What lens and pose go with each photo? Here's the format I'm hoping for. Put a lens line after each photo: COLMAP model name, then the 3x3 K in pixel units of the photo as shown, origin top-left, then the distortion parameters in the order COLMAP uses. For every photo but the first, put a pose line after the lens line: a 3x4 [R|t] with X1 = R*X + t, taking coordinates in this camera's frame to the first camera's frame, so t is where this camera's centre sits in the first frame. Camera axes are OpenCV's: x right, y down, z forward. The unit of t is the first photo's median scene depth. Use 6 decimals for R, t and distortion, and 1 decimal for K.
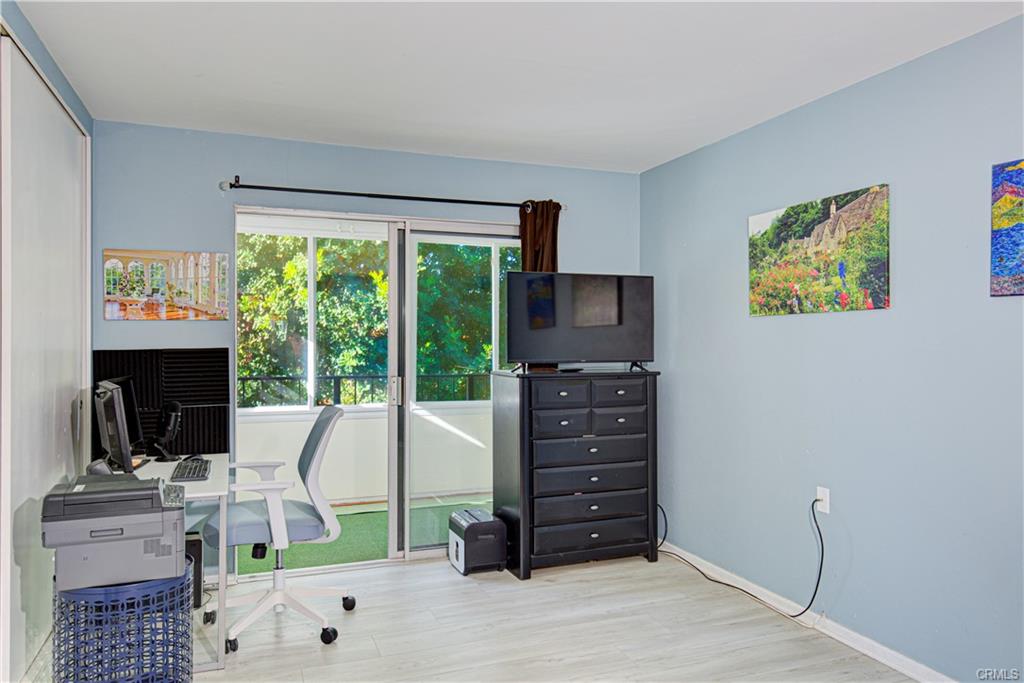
lens RADIAL K [[711.7, 0, 512.0], [0, 711.7, 341.5], [0, 0, 1]] dist [-0.002505, -0.001380]
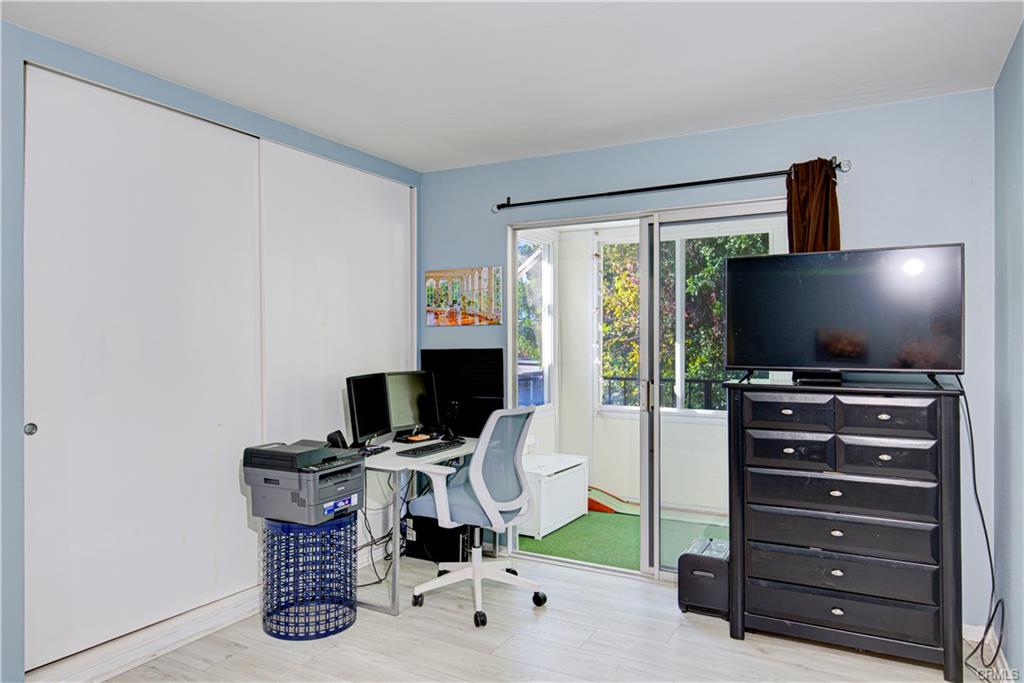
lens RADIAL K [[668.9, 0, 512.0], [0, 668.9, 341.5], [0, 0, 1]] dist [0.000278, -0.000189]
pose [[0.639774, -0.001491, -0.768562, 0.449109], [-0.001788, 0.999993, -0.003429, 0.001438], [0.768561, 0.003567, 0.639766, 0.328408]]
